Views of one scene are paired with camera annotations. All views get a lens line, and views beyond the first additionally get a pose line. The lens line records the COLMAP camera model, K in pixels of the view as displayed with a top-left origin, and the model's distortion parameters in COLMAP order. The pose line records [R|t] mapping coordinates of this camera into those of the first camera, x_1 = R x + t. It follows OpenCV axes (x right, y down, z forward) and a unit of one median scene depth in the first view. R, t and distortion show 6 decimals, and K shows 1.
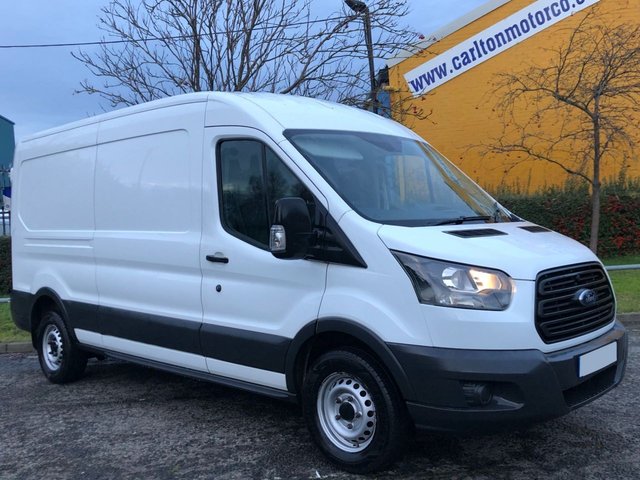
lens RADIAL K [[654.3, 0, 320.0], [0, 654.3, 240.0], [0, 0, 1]] dist [-0.000887, 0.007968]
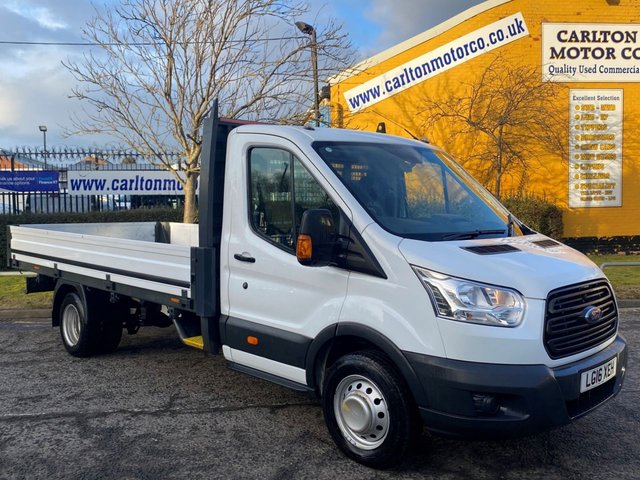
lens RADIAL K [[633.0, 0, 320.0], [0, 633.0, 240.0], [0, 0, 1]] dist [0.035603, 0.003457]
pose [[0.992980, 0.043940, 0.109818, -0.025145], [-0.045325, 0.998921, 0.010153, -0.002793], [-0.109253, -0.015060, 0.993900, -0.115179]]
